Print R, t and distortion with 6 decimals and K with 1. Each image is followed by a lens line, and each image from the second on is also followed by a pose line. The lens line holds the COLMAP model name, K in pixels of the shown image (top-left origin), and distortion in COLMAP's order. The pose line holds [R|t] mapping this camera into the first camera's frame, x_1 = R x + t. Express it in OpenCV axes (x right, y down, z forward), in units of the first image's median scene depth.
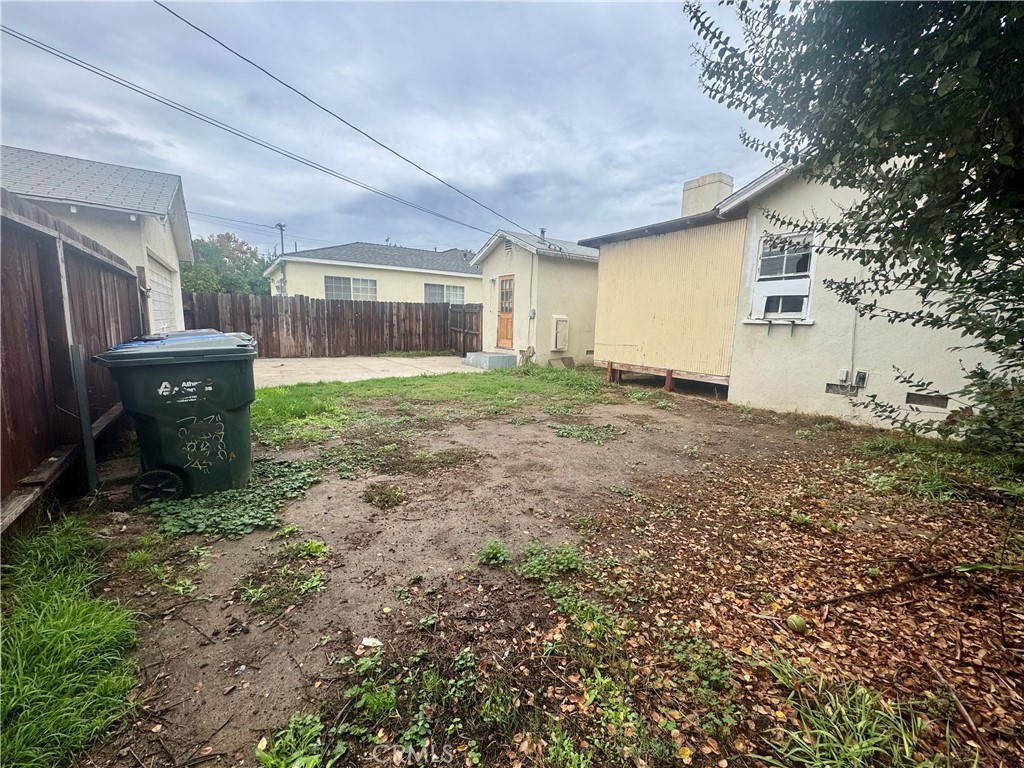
lens RADIAL K [[407.6, 0, 512.0], [0, 407.6, 384.0], [0, 0, 1]] dist [-0.000916, -0.000211]
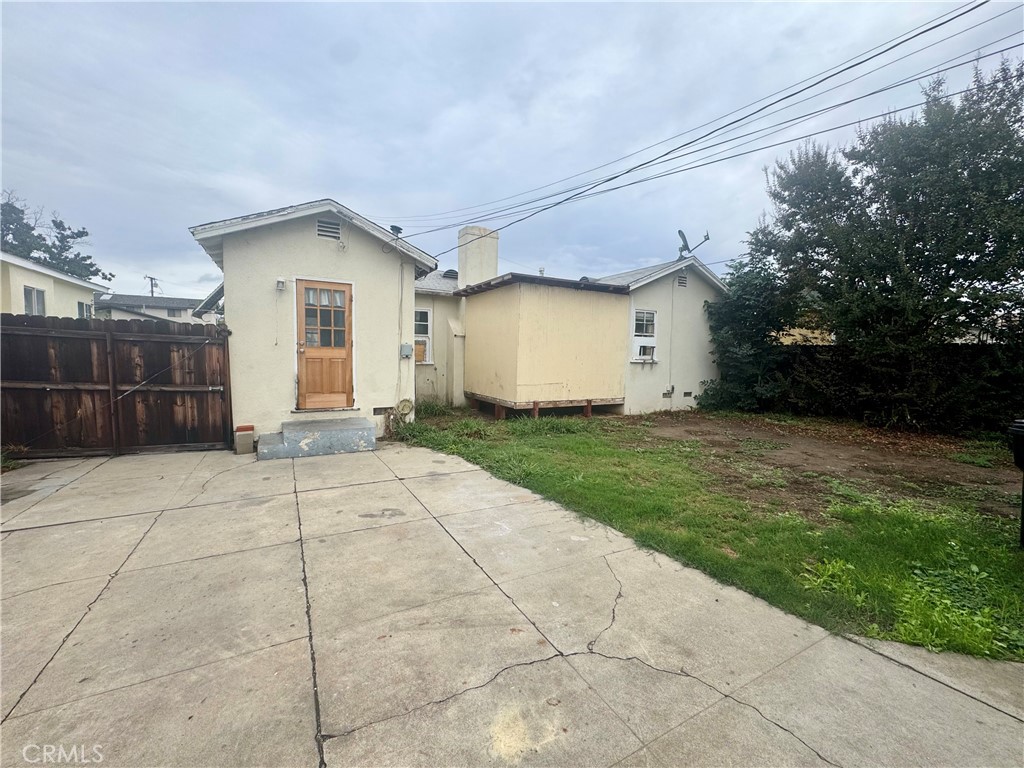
lens RADIAL K [[407.6, 0, 512.0], [0, 407.6, 384.0], [0, 0, 1]] dist [-0.000916, -0.000211]
pose [[0.098088, -0.097631, 0.990377, -0.759405], [0.132513, 0.987596, 0.084232, -0.191606], [-0.986316, 0.122975, 0.109809, 0.954596]]
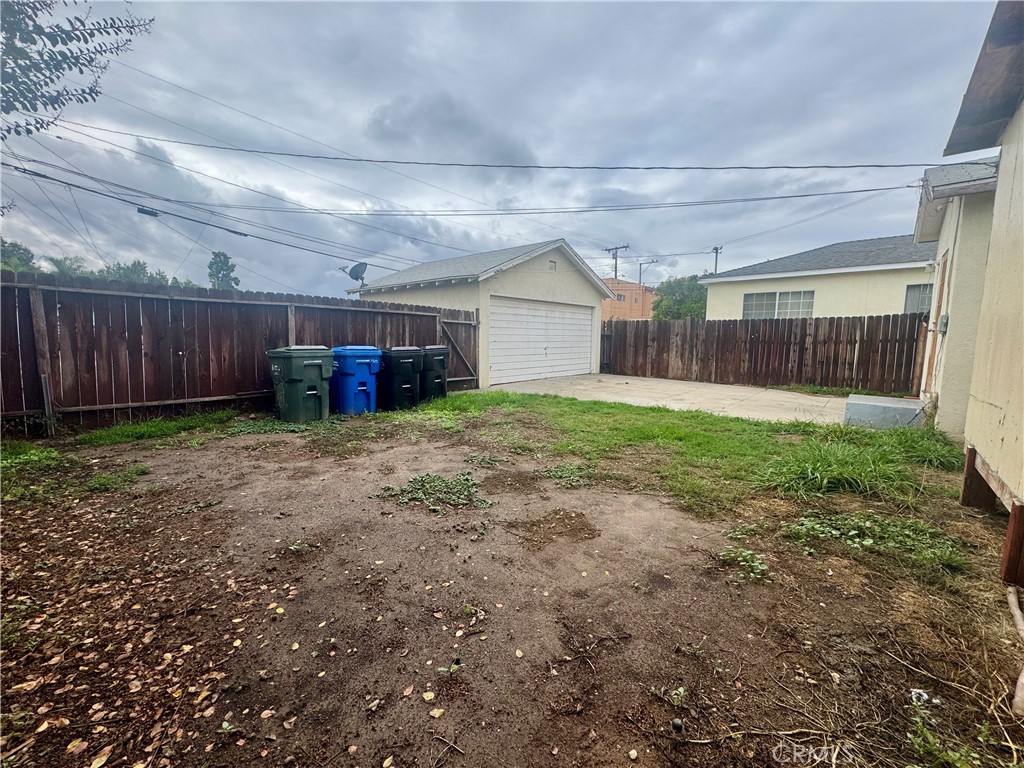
lens RADIAL K [[407.6, 0, 512.0], [0, 407.6, 384.0], [0, 0, 1]] dist [-0.000916, -0.000211]
pose [[0.234413, 0.089872, -0.967974, 0.486915], [-0.152306, 0.986816, 0.054738, -0.066755], [0.960132, 0.134597, 0.245011, 0.512872]]
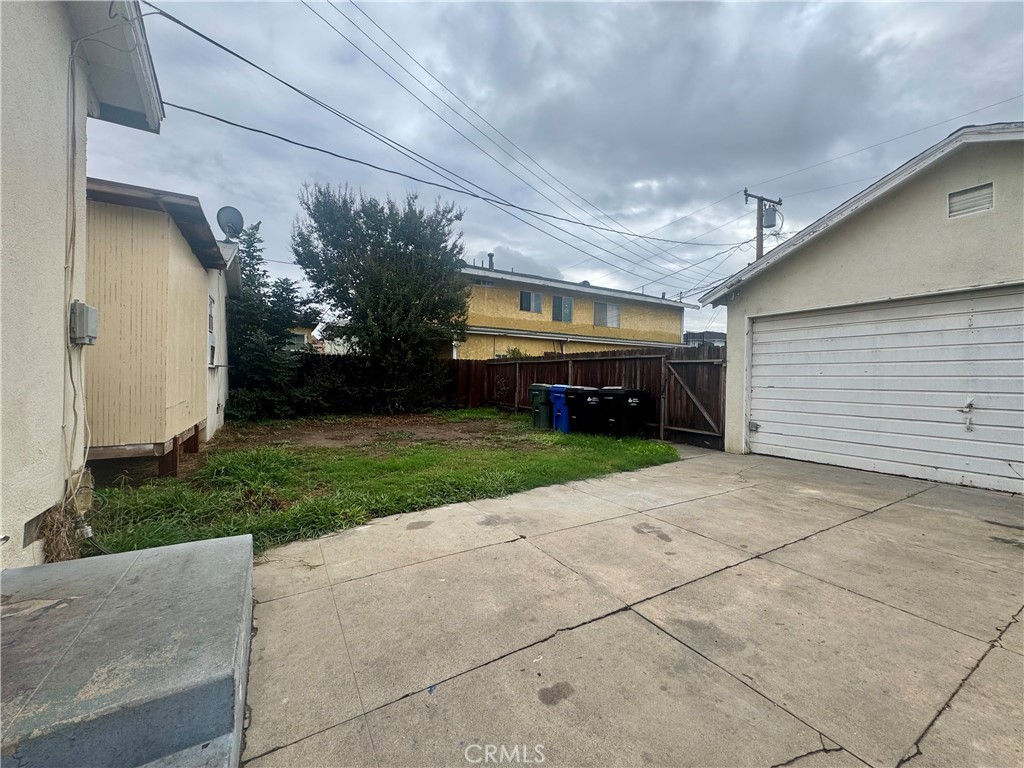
lens RADIAL K [[407.6, 0, 512.0], [0, 407.6, 384.0], [0, 0, 1]] dist [-0.000916, -0.000211]
pose [[-0.996238, -0.040433, 0.076645, -0.255624], [-0.027363, 0.986000, 0.164485, -0.230890], [-0.082223, 0.161769, -0.983397, 1.510228]]
